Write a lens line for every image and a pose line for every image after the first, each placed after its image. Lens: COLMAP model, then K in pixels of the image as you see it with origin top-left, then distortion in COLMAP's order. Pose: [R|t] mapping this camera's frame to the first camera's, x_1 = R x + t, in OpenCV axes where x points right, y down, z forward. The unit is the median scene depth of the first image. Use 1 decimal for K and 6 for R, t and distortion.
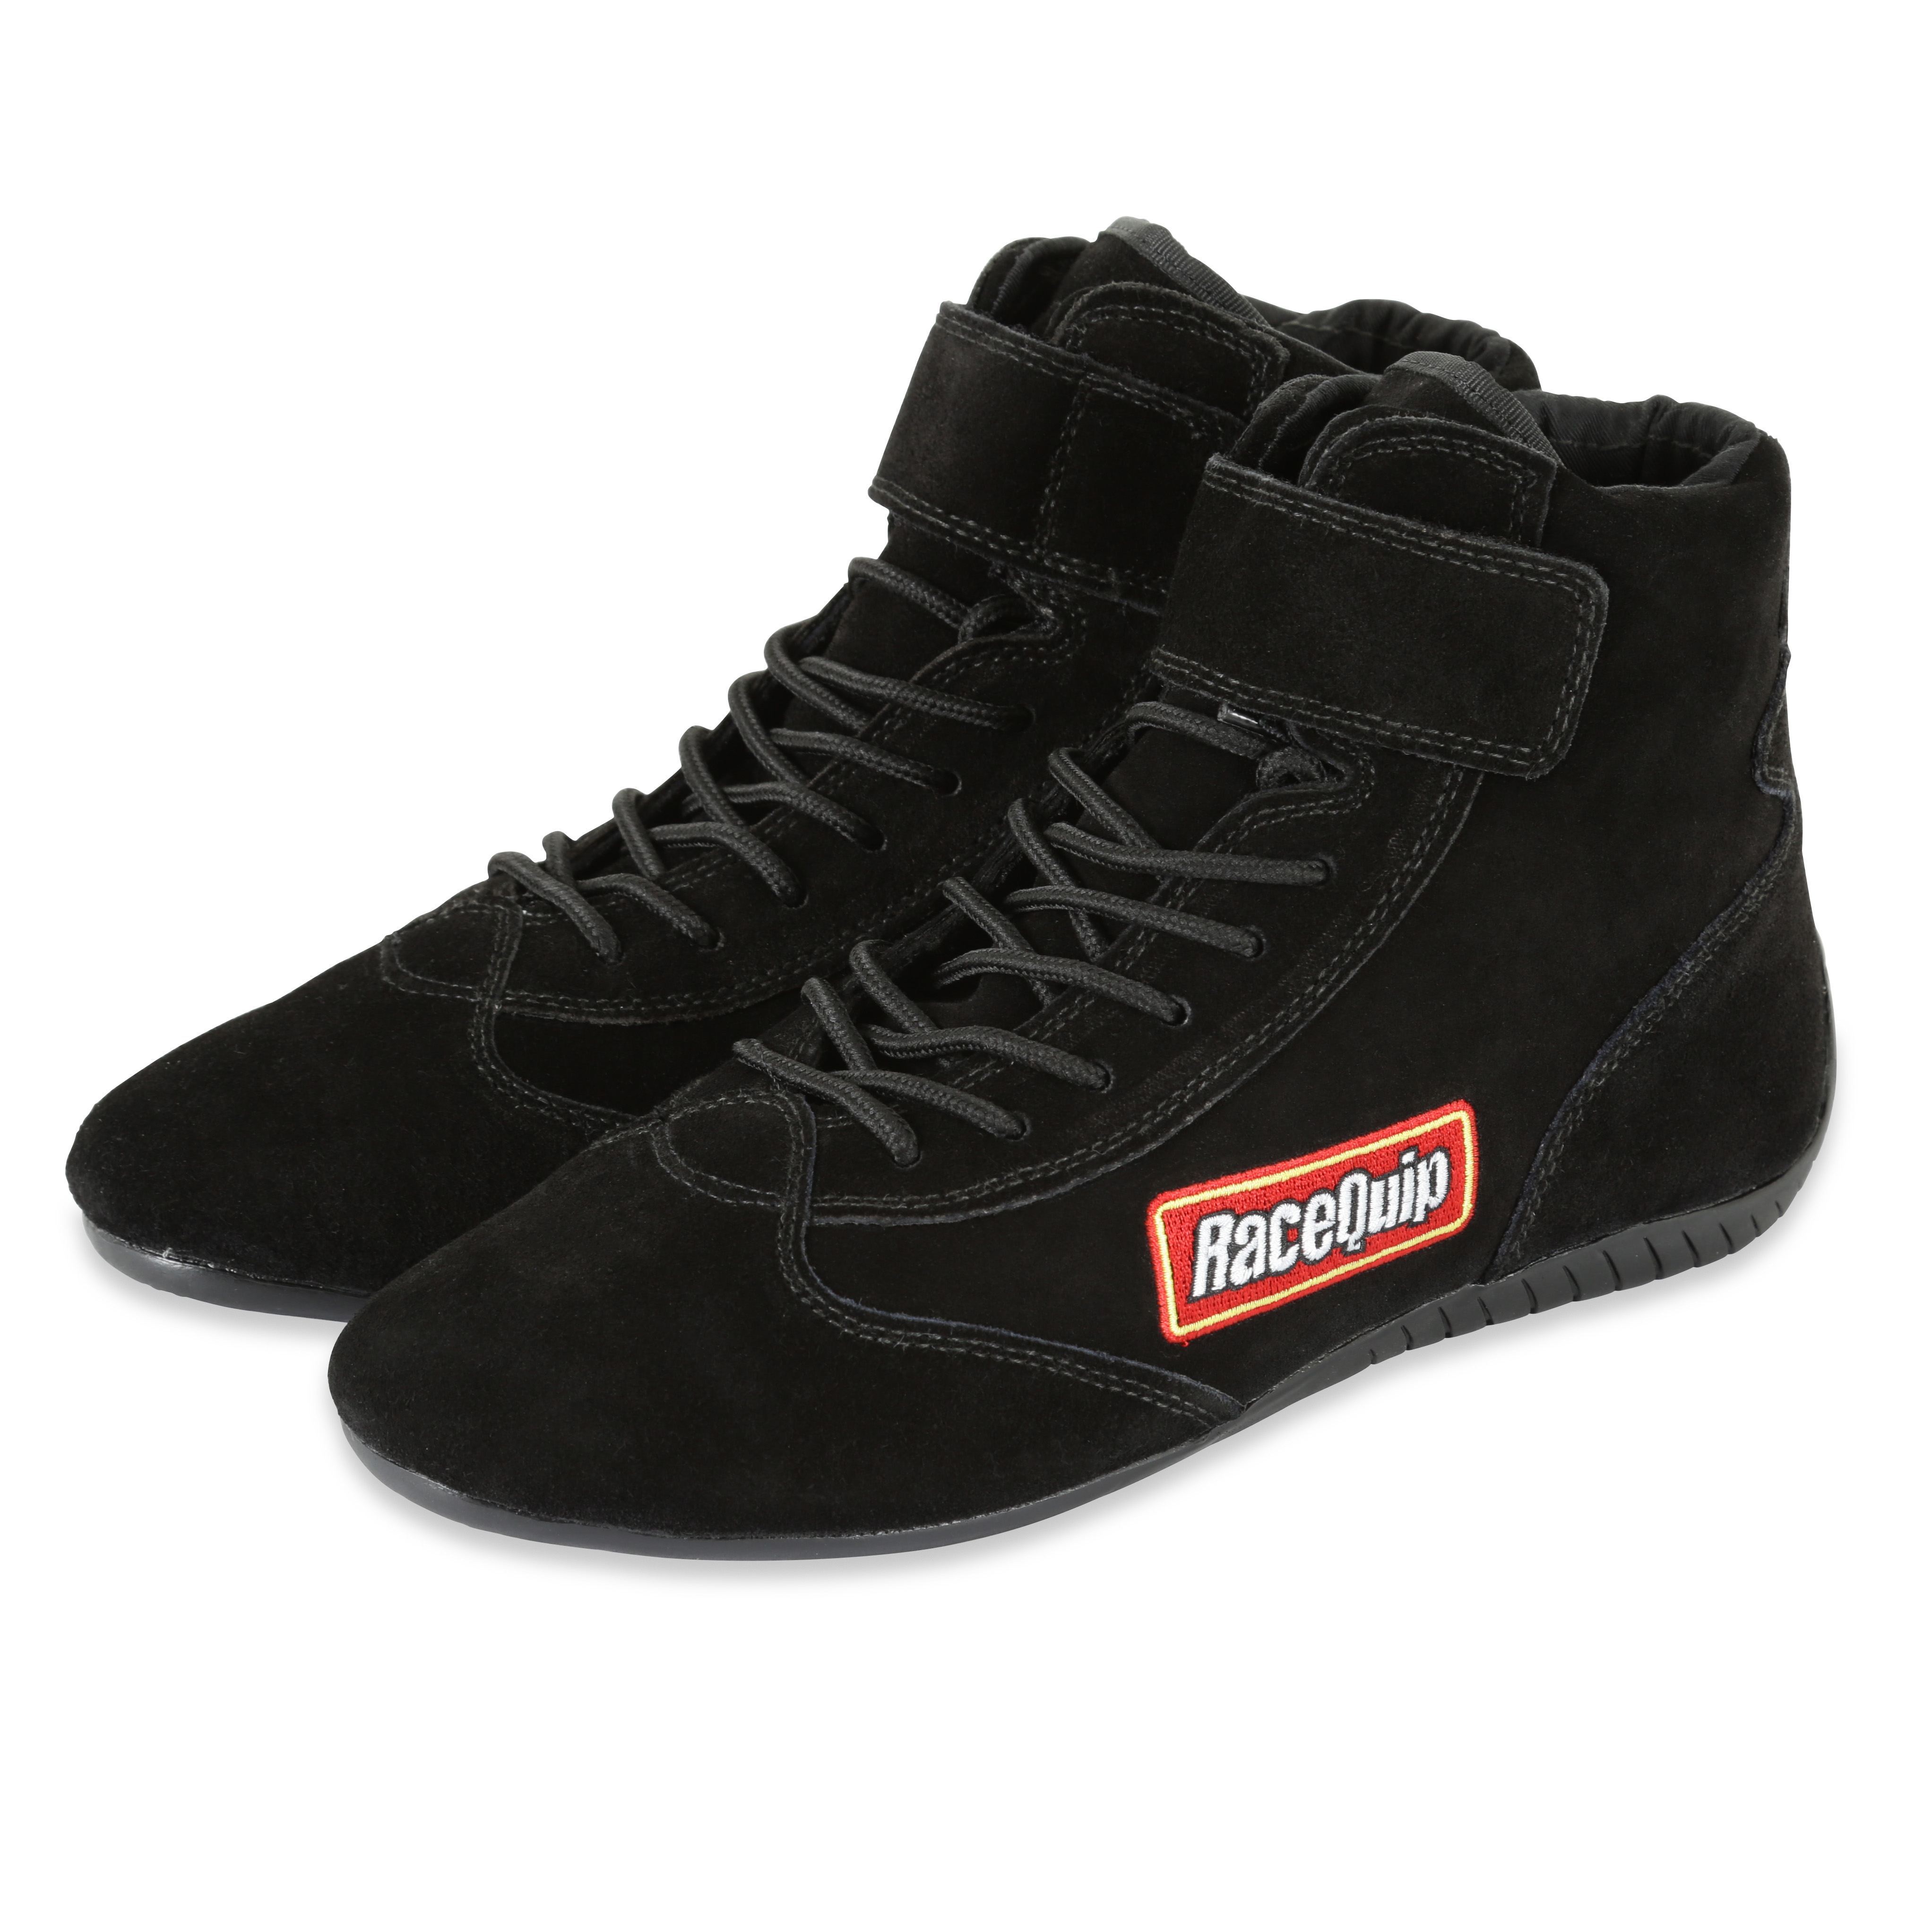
lens RADIAL K [[7126.5, 0, 966.0], [0, 7126.5, 966.0], [0, 0, 1]] dist [-0.072061, -1.444165]
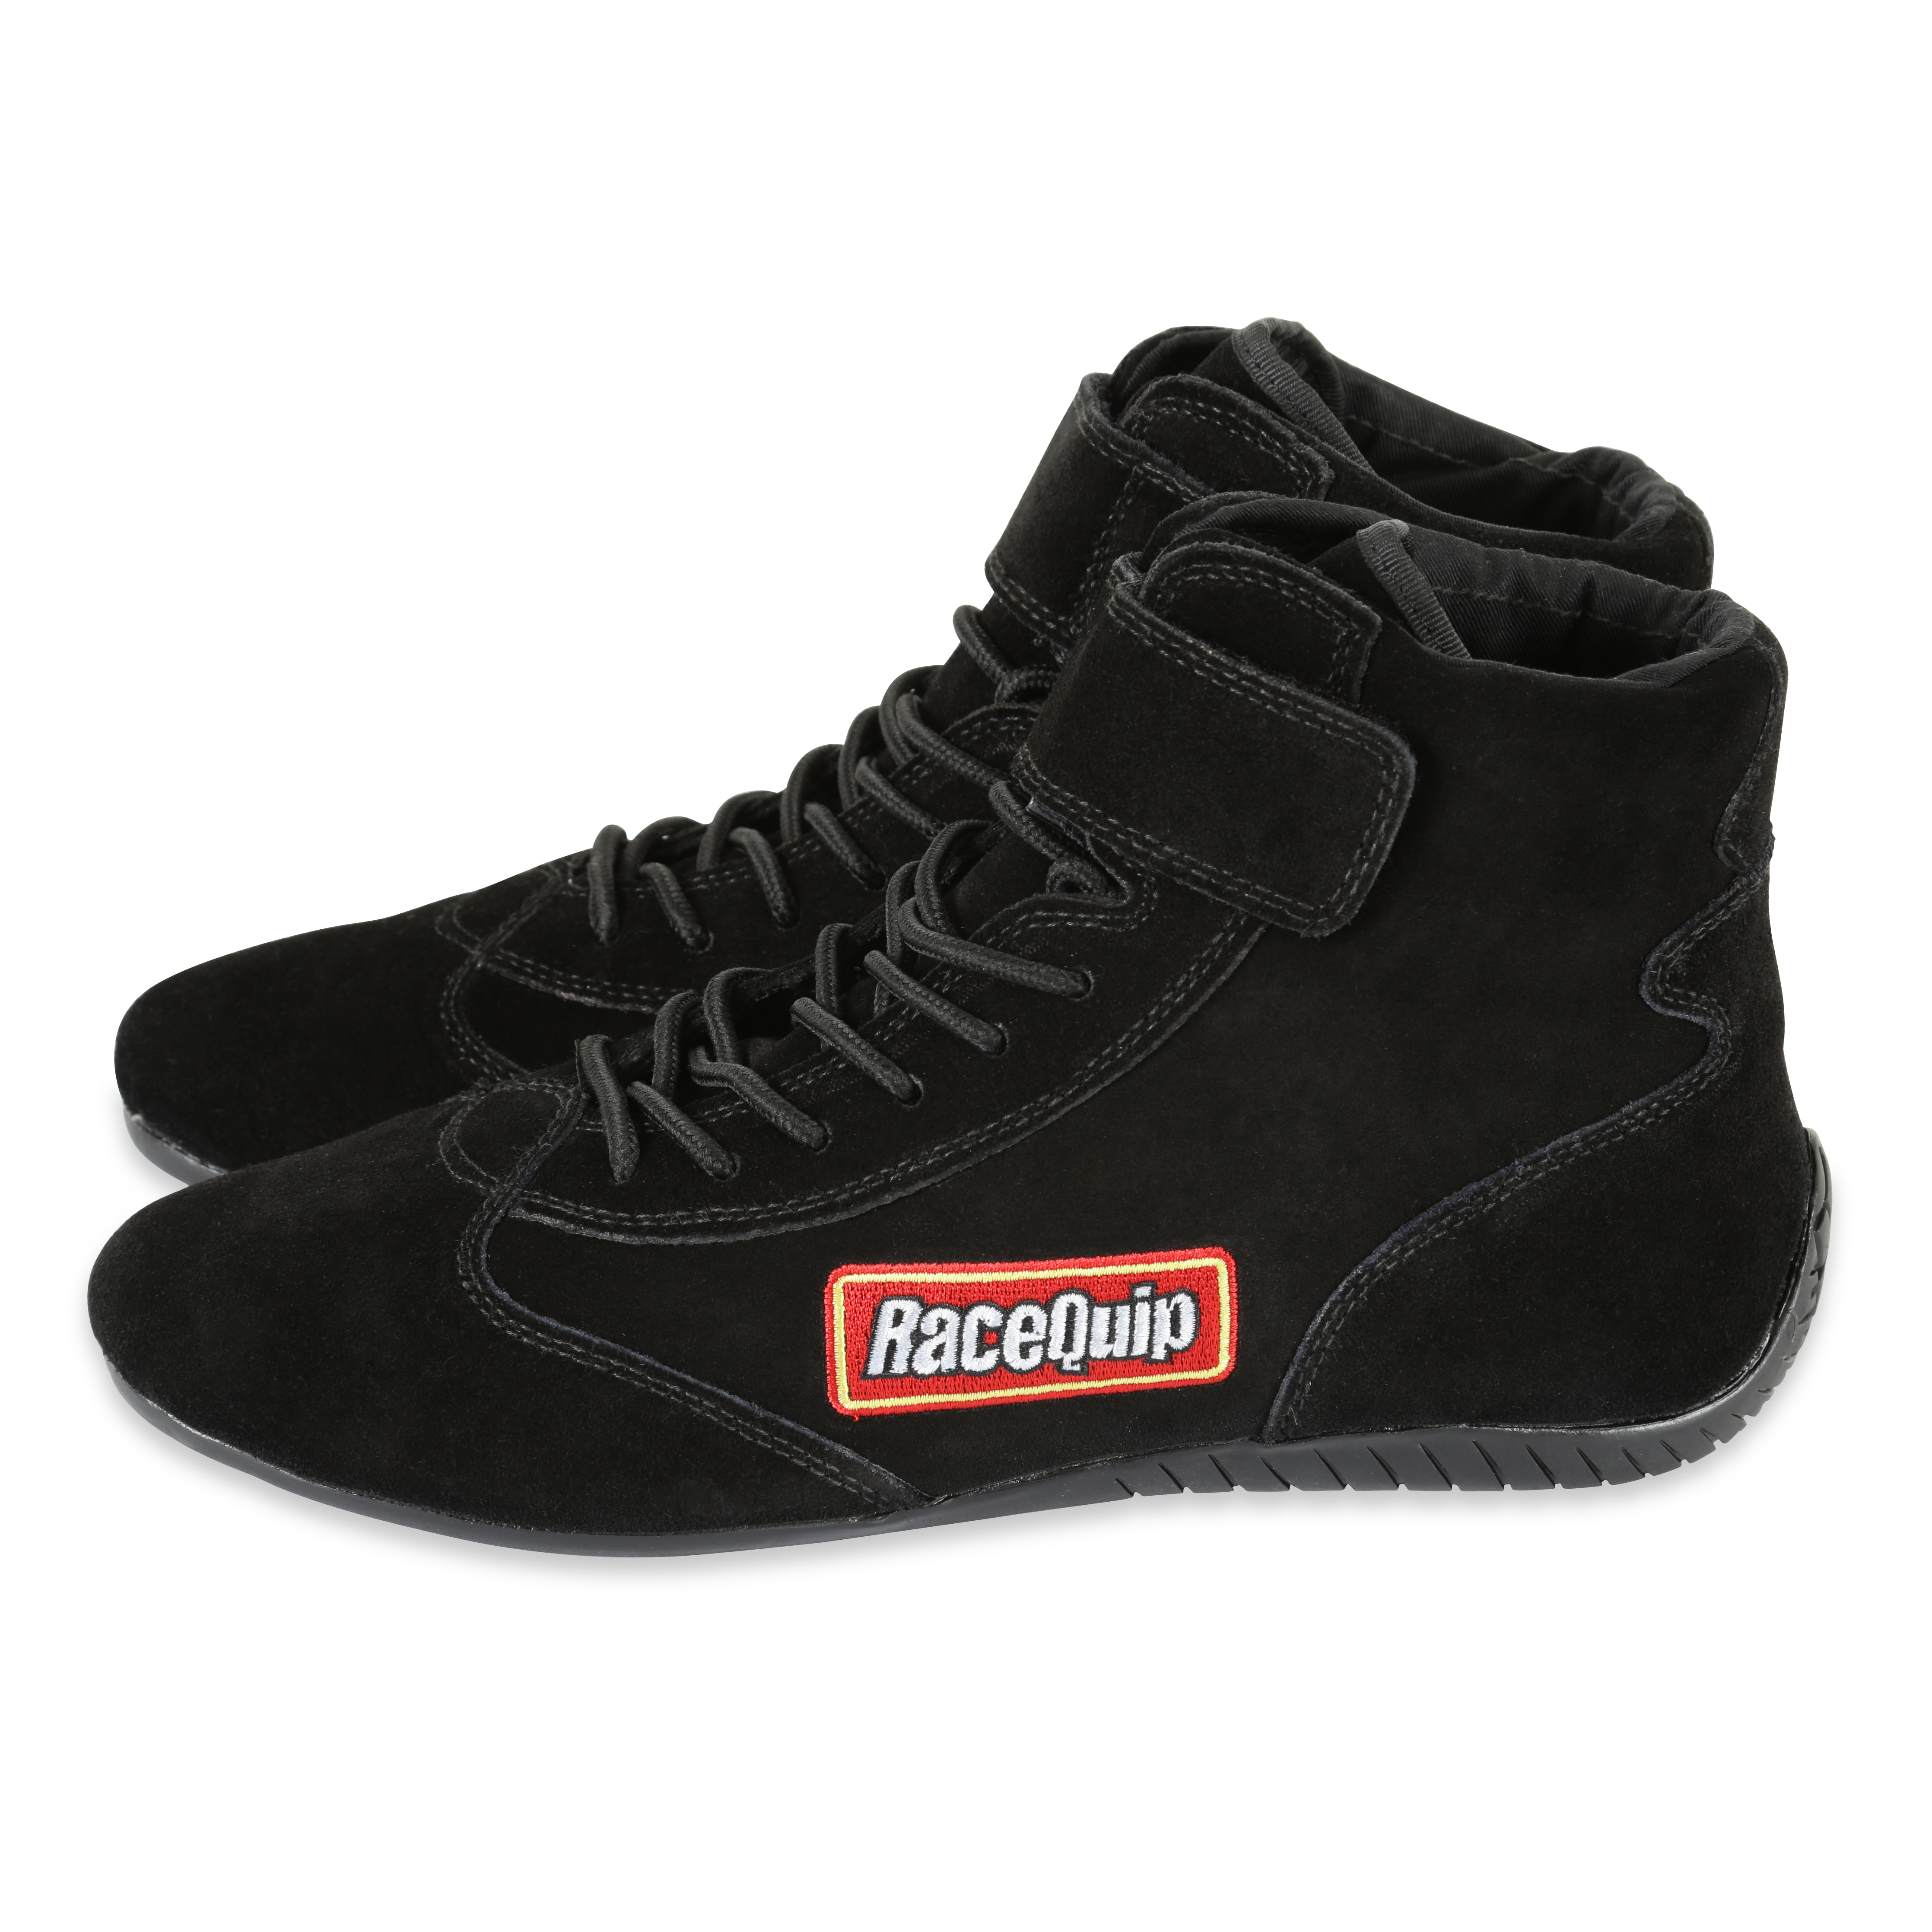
lens RADIAL K [[6837.8, 0, 966.0], [0, 6837.8, 966.0], [0, 0, 1]] dist [0.155447, 0.776097]
pose [[0.884521, 0.204285, -0.419392, 0.431013], [-0.204357, 0.977847, 0.045307, -0.055241], [0.419357, 0.045631, 0.906674, 0.134318]]
